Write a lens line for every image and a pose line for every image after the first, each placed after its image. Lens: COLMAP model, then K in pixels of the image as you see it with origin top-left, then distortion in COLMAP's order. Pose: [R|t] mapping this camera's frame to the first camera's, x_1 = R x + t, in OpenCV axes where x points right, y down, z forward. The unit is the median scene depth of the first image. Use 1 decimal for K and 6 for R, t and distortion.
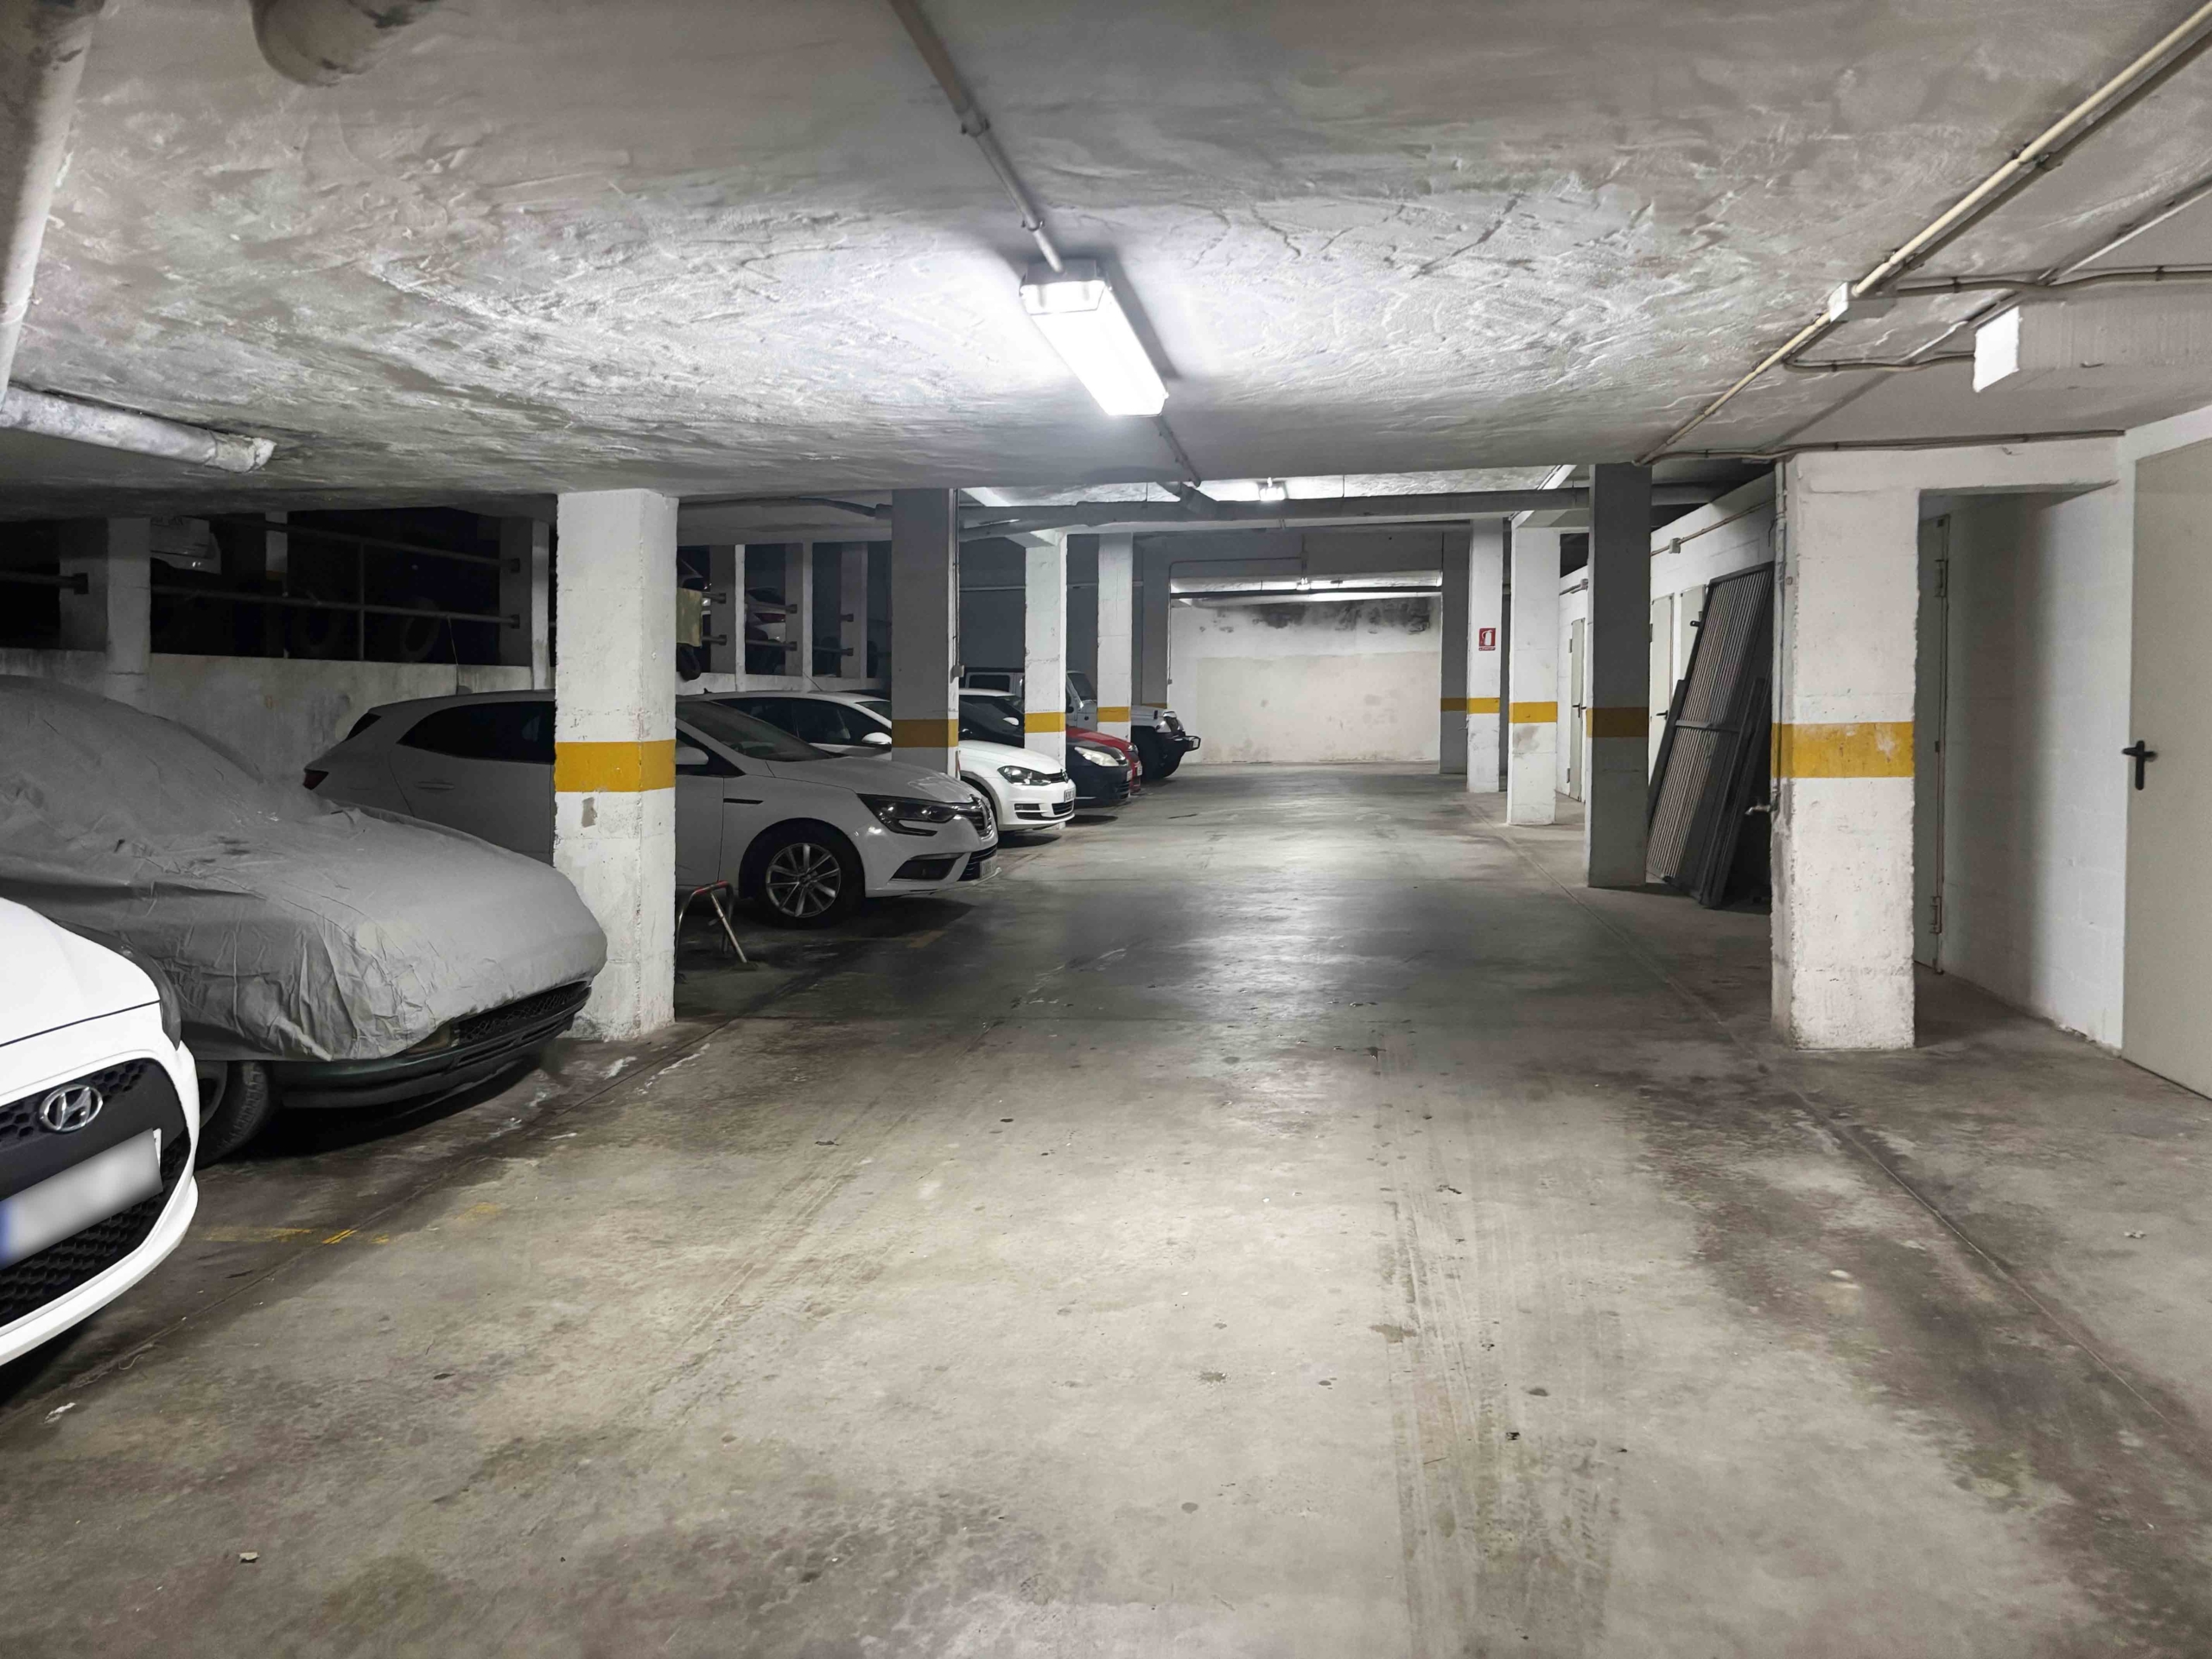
lens RADIAL K [[1684.6, 0, 1106.0], [0, 1684.6, 829.5], [0, 0, 1]] dist [0.060696, -0.047244]
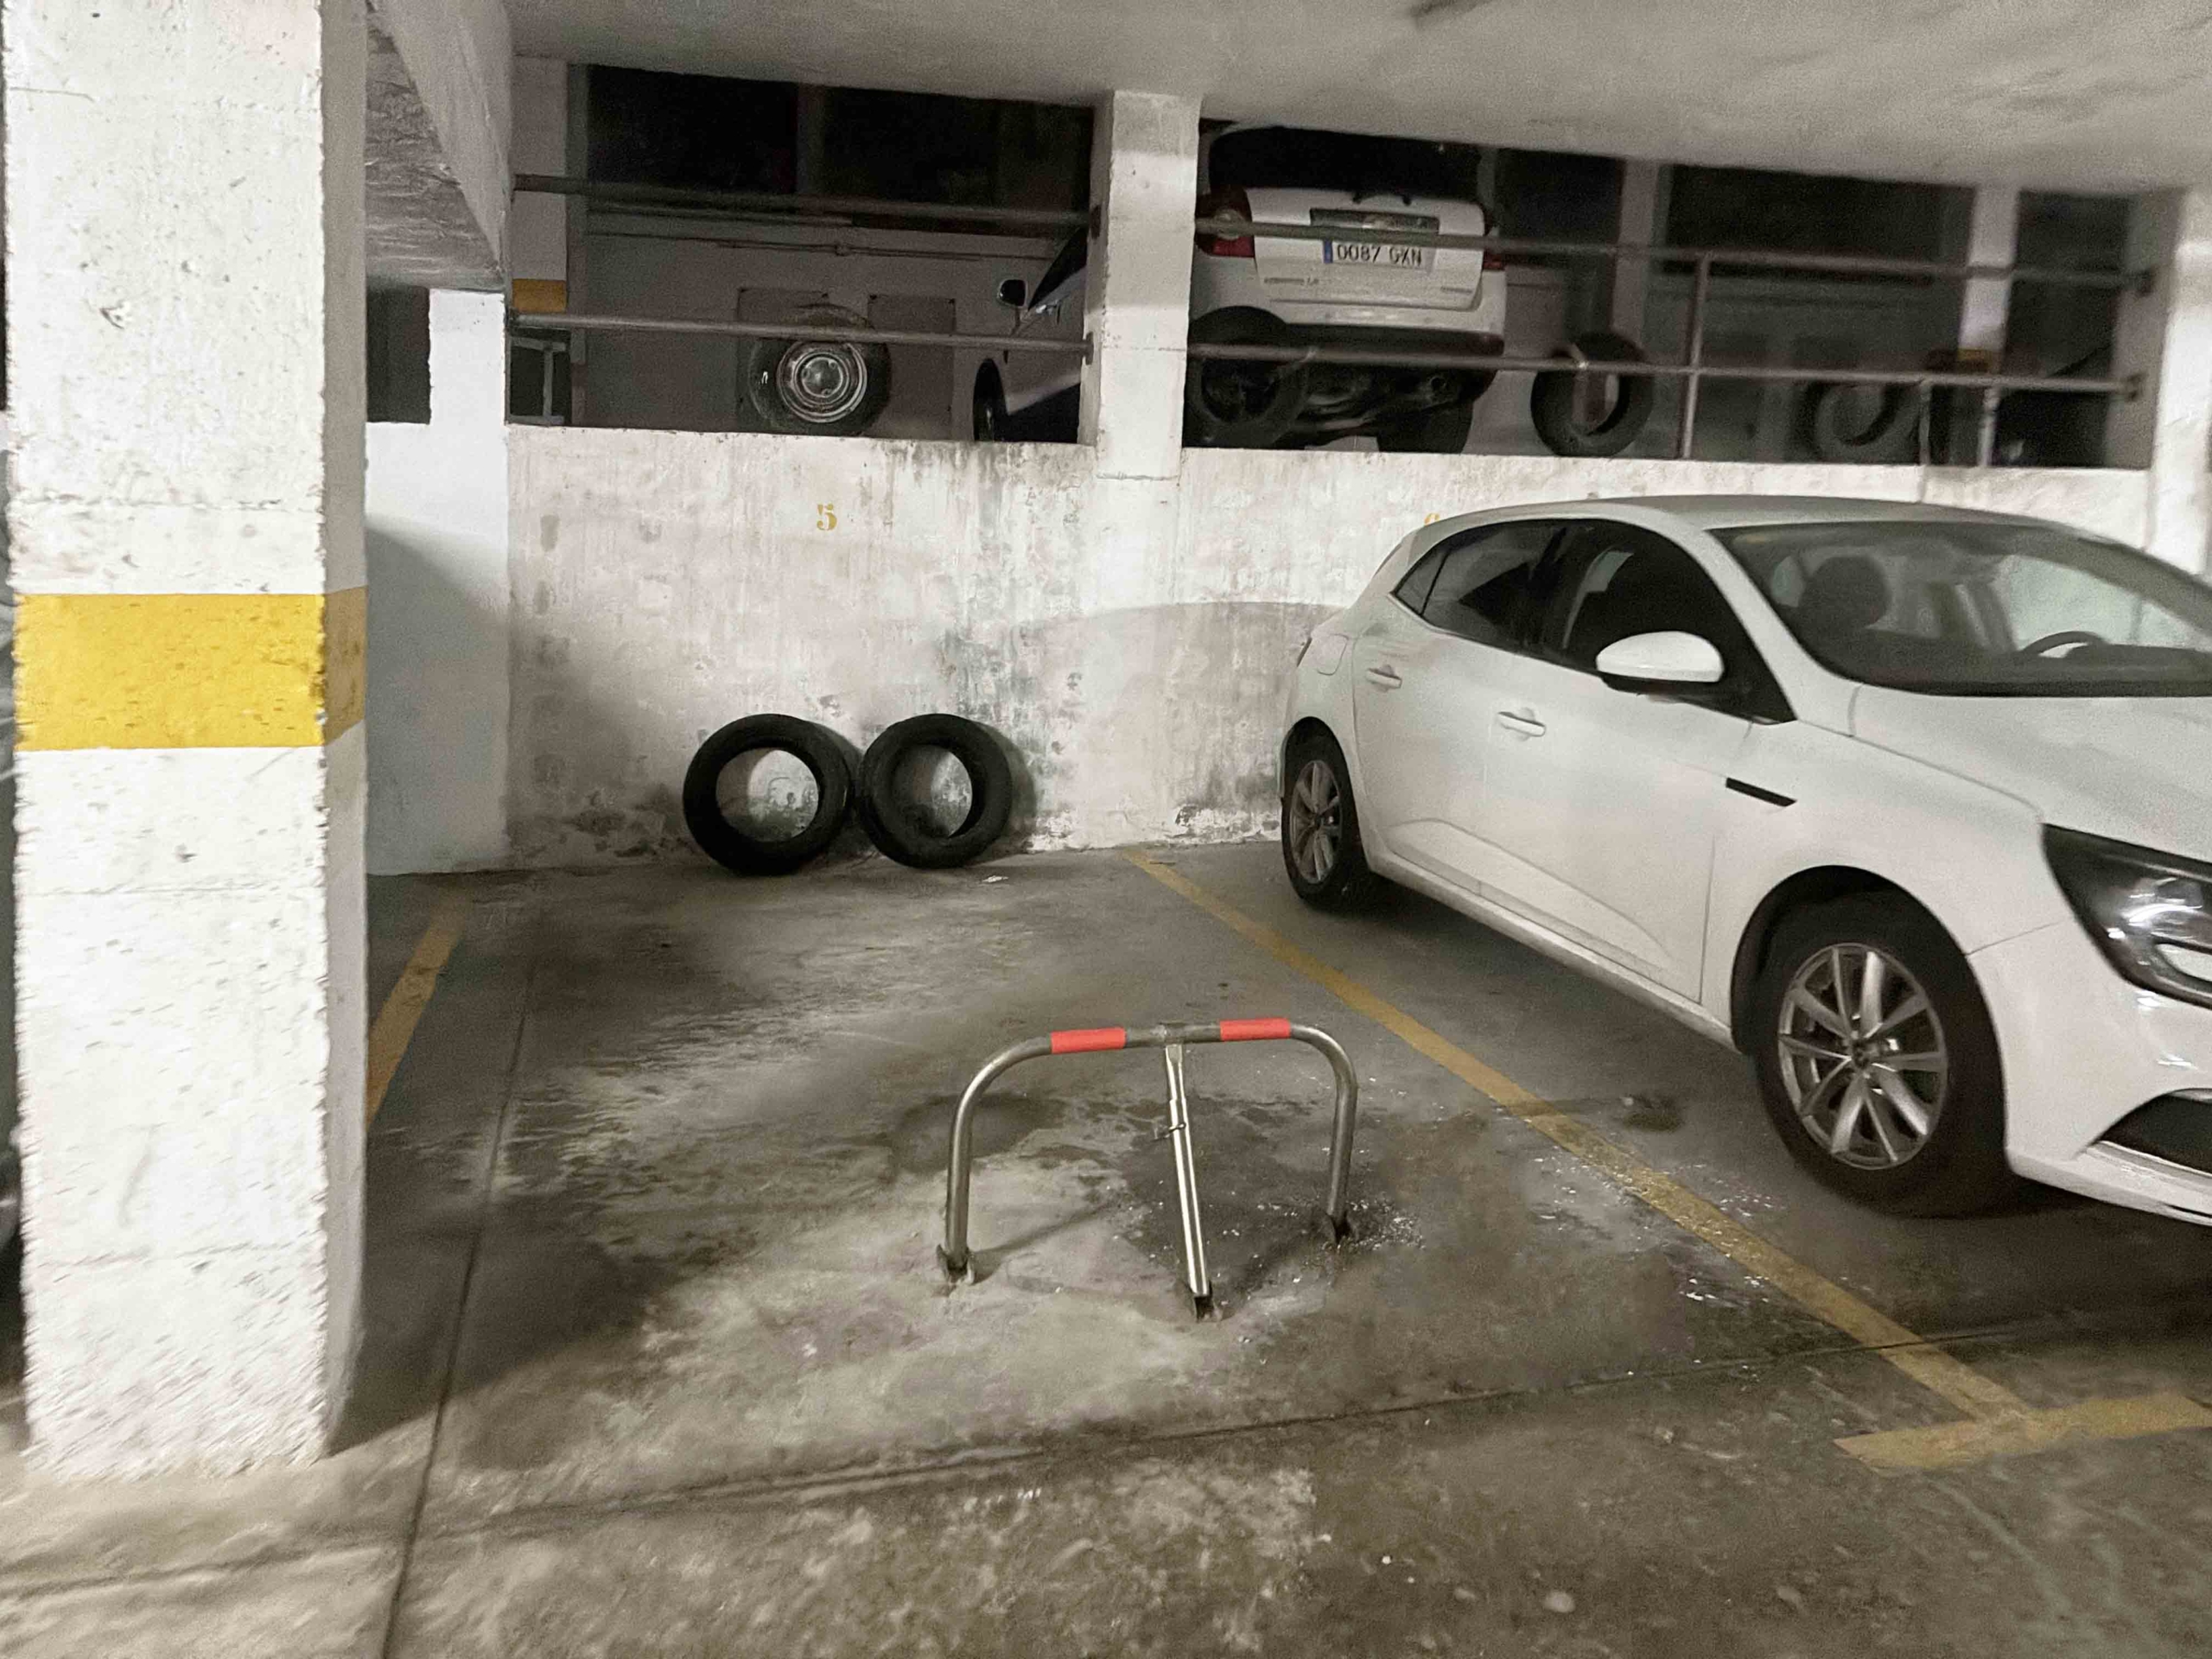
lens RADIAL K [[1684.6, 0, 1106.0], [0, 1684.6, 829.5], [0, 0, 1]] dist [0.060696, -0.047244]
pose [[0.425064, 0.165095, -0.889980, 0.049914], [-0.084696, 0.986166, 0.142487, -0.048787], [0.901192, 0.014812, 0.433166, 0.712268]]
